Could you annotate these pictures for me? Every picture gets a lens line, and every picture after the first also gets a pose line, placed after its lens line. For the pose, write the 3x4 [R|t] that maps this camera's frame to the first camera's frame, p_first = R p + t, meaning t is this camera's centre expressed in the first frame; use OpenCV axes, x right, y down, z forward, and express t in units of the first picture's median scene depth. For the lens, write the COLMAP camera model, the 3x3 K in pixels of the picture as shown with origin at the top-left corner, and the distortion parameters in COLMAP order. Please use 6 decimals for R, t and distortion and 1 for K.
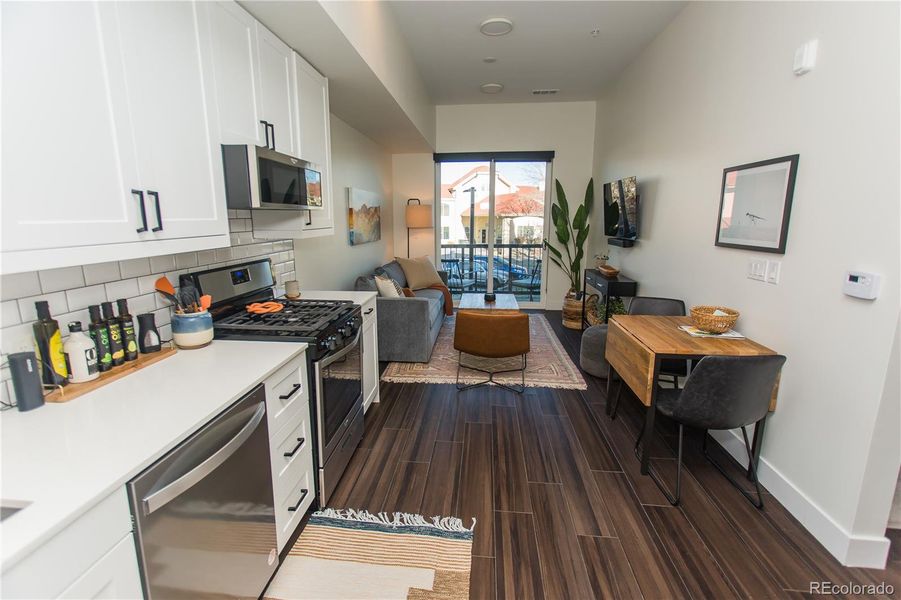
lens RADIAL K [[426.2, 0, 434.6], [0, 426.2, 299.2], [0, 0, 1]] dist [0.001886, 0.000212]
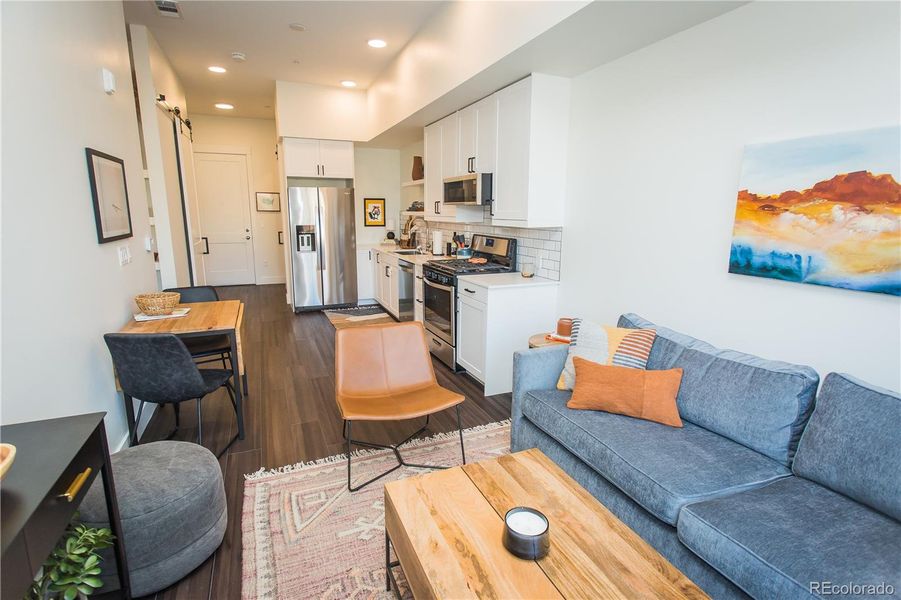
lens RADIAL K [[447.3, 0, 450.5], [0, 447.3, 300.0], [0, 0, 1]] dist [0.001930, 0.000267]
pose [[-0.870343, 0.094817, -0.483232, 0.370179], [-0.097466, 0.928709, 0.357772, -0.290303], [0.482704, 0.358483, -0.799053, 1.498772]]
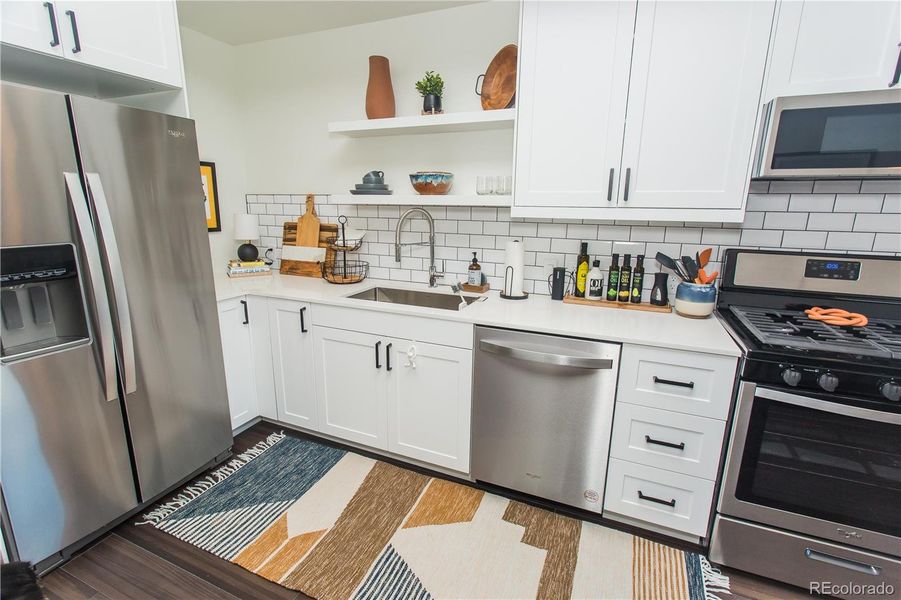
lens RADIAL K [[424.2, 0, 450.5], [0, 424.2, 300.0], [0, 0, 1]] dist [0.001215, 0.000487]
pose [[-0.288451, 0.215739, -0.932873, 0.274845], [-0.194484, 0.940775, 0.277702, -0.048332], [0.937535, 0.261533, -0.229410, 0.330053]]
